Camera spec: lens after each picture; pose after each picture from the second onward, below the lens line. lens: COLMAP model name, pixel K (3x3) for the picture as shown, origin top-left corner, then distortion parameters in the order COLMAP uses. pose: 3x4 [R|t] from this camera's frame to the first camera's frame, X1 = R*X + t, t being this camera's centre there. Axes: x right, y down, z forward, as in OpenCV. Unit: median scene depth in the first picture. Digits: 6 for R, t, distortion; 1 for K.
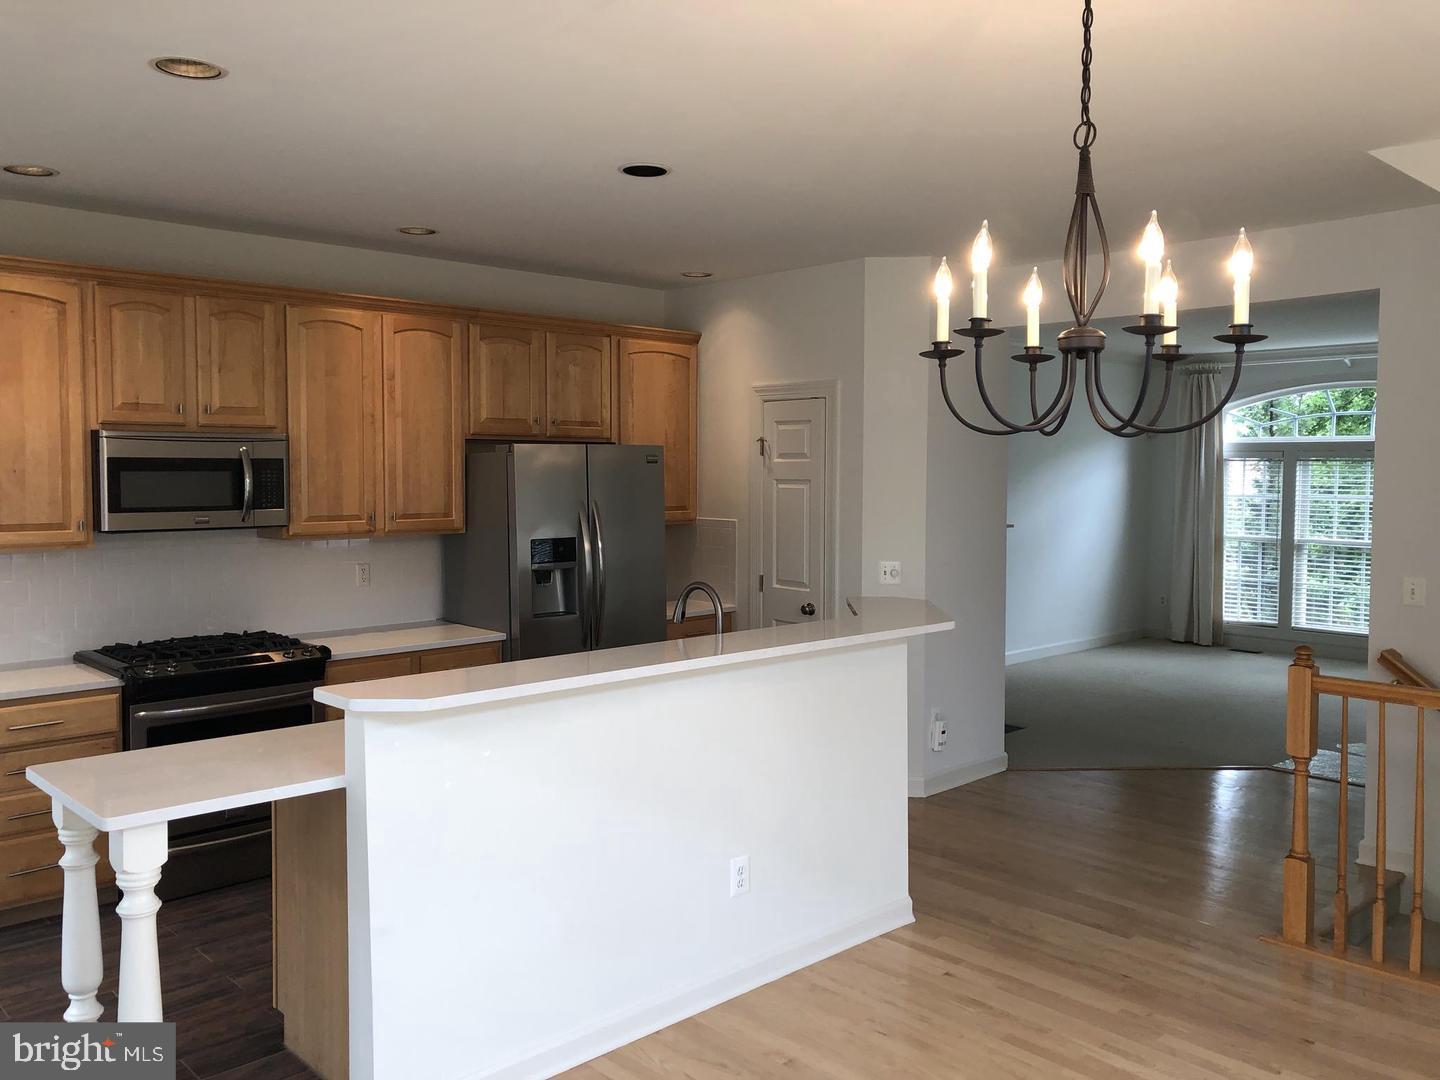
lens RADIAL K [[1193.1, 0, 724.3], [0, 1193.1, 531.1], [0, 0, 1]] dist [0.112005, -0.177141]
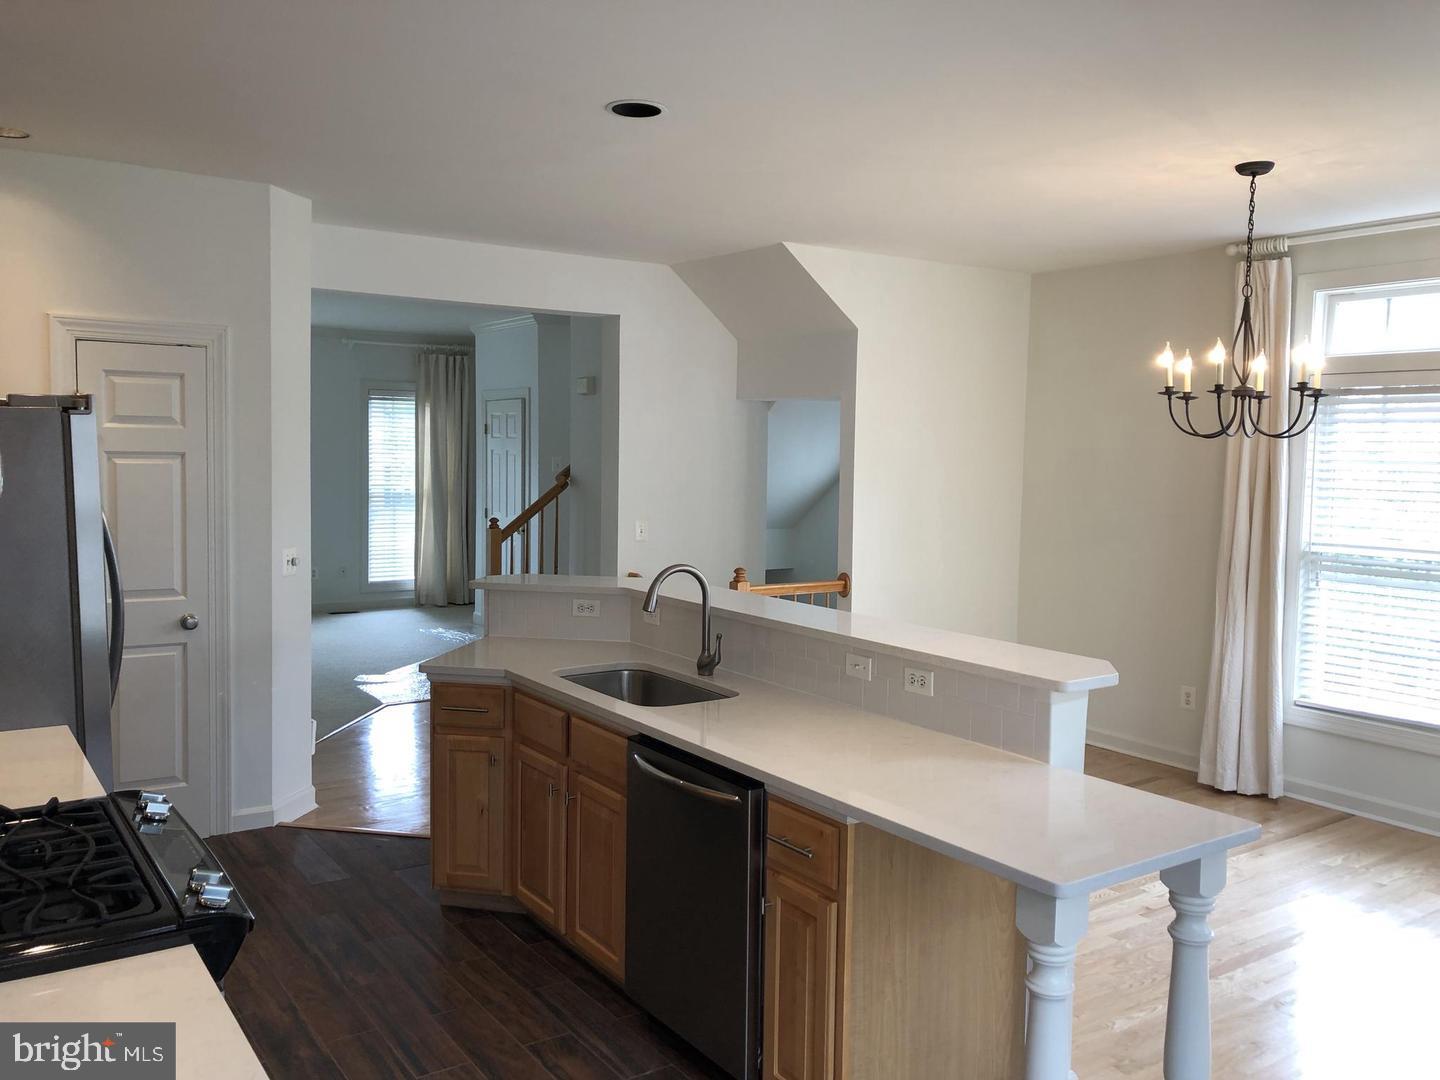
lens RADIAL K [[1193.1, 0, 724.3], [0, 1193.1, 531.1], [0, 0, 1]] dist [0.112005, -0.177141]
pose [[0.147019, -0.064589, 0.987023, -0.639043], [0.036290, 0.997546, 0.059872, -0.026748], [-0.988468, 0.027017, 0.149002, 0.541559]]
